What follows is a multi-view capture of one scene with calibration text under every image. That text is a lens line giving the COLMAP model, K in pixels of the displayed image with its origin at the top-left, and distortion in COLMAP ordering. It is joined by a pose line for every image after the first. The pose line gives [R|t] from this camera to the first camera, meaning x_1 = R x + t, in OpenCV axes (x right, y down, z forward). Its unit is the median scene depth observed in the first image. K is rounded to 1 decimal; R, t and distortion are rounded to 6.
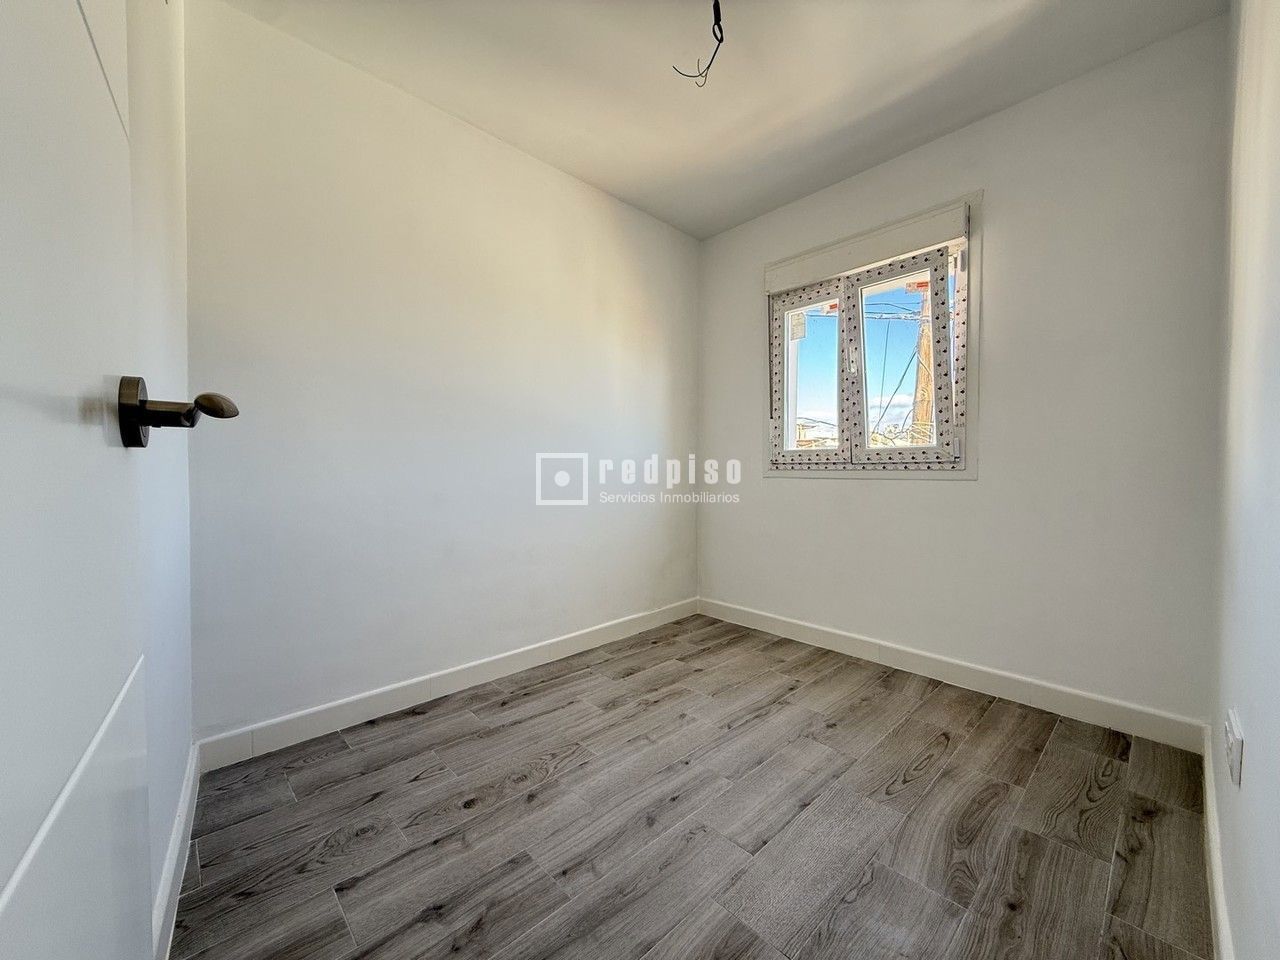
lens RADIAL K [[509.1, 0, 635.7], [0, 509.1, 480.6], [0, 0, 1]] dist [-0.000436, -0.000007]
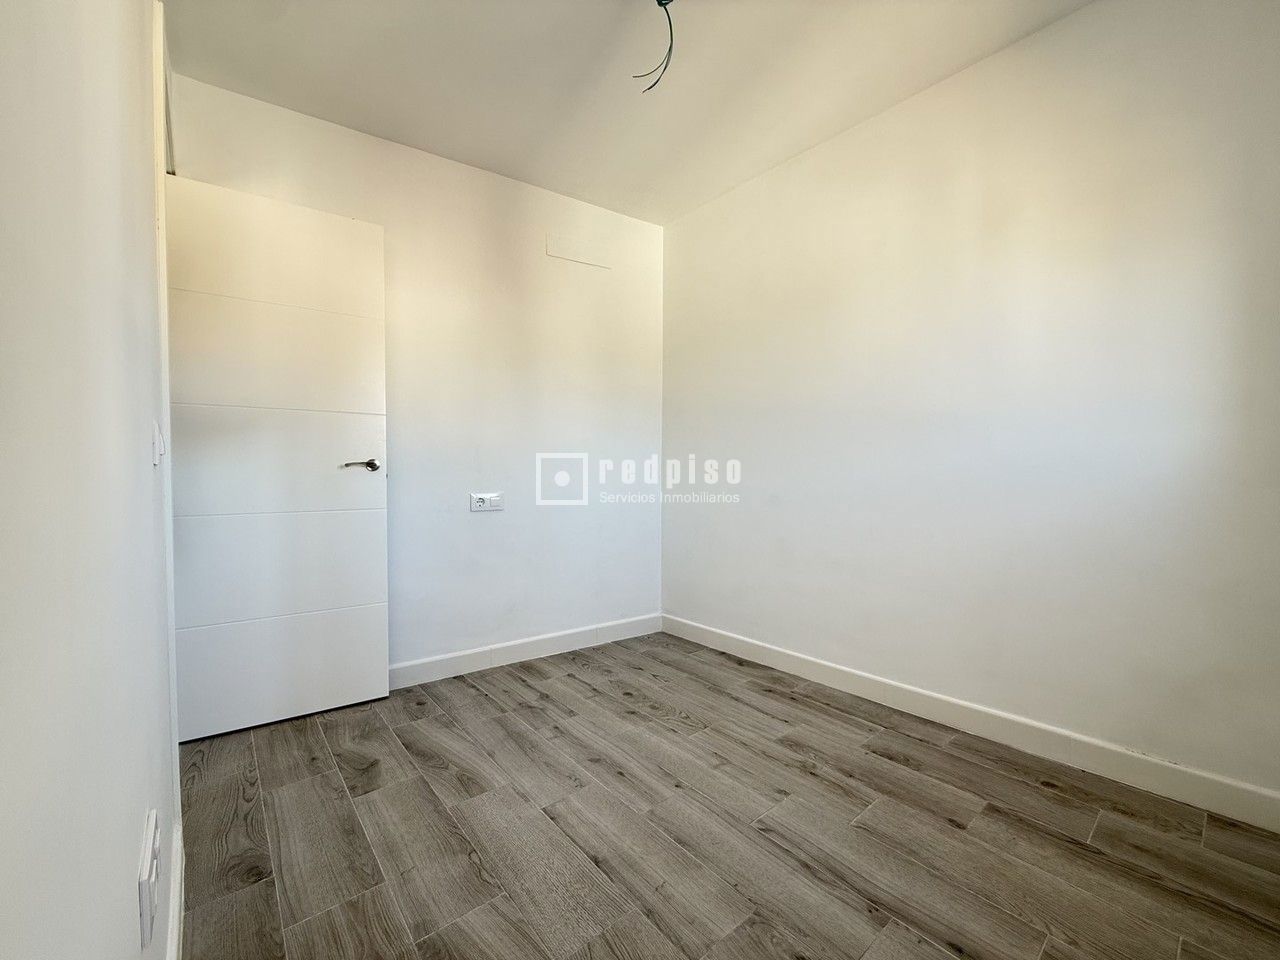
lens RADIAL K [[509.1, 0, 635.7], [0, 509.1, 480.6], [0, 0, 1]] dist [-0.000436, -0.000007]
pose [[-0.056987, 0.016887, -0.998232, 0.894809], [-0.020297, 0.999631, 0.018070, -0.023537], [0.998169, 0.021291, -0.056623, 0.830684]]
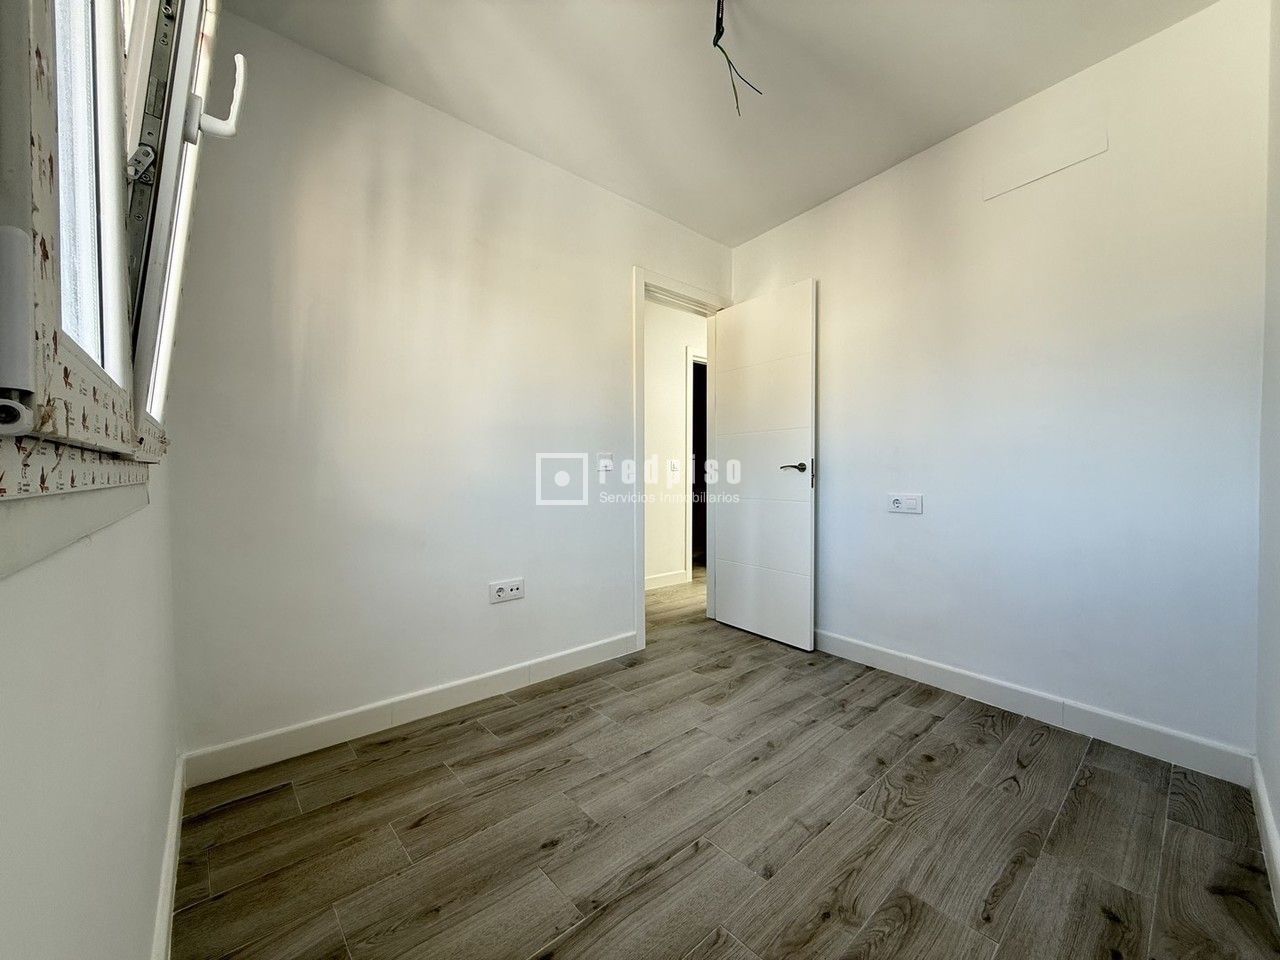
lens RADIAL K [[509.1, 0, 635.7], [0, 509.1, 480.6], [0, 0, 1]] dist [-0.000436, -0.000007]
pose [[-0.999549, 0.002813, 0.029886, 0.240639], [0.003905, 0.999325, 0.036524, -0.042715], [-0.029763, 0.036625, -0.998886, 1.651192]]
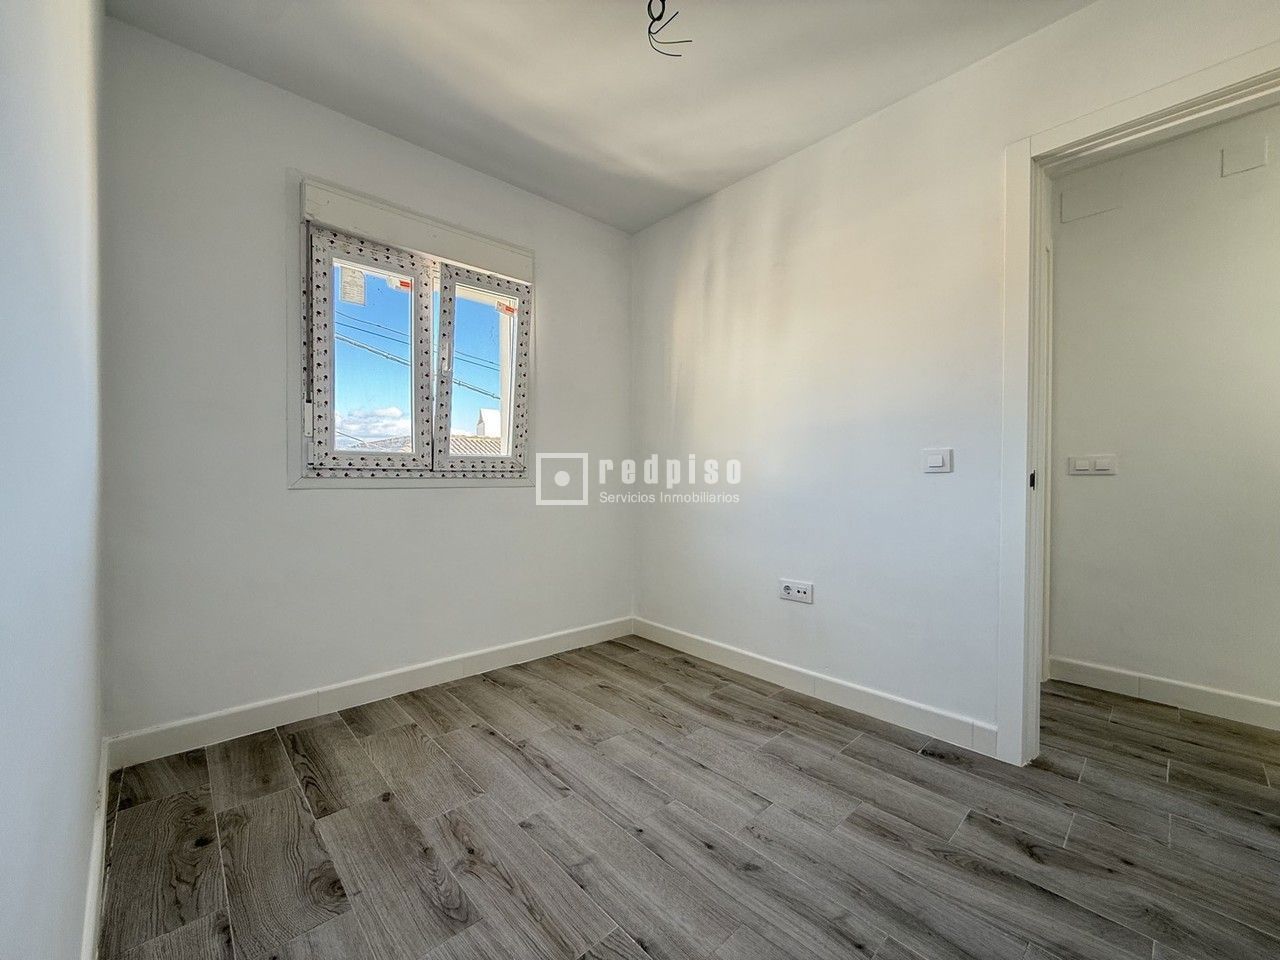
lens RADIAL K [[509.1, 0, 635.7], [0, 509.1, 480.6], [0, 0, 1]] dist [-0.000436, -0.000007]
pose [[0.005555, -0.006591, 0.999963, -0.628726], [0.017986, 0.999817, 0.006491, -0.020887], [-0.999823, 0.017949, 0.005672, 0.854758]]
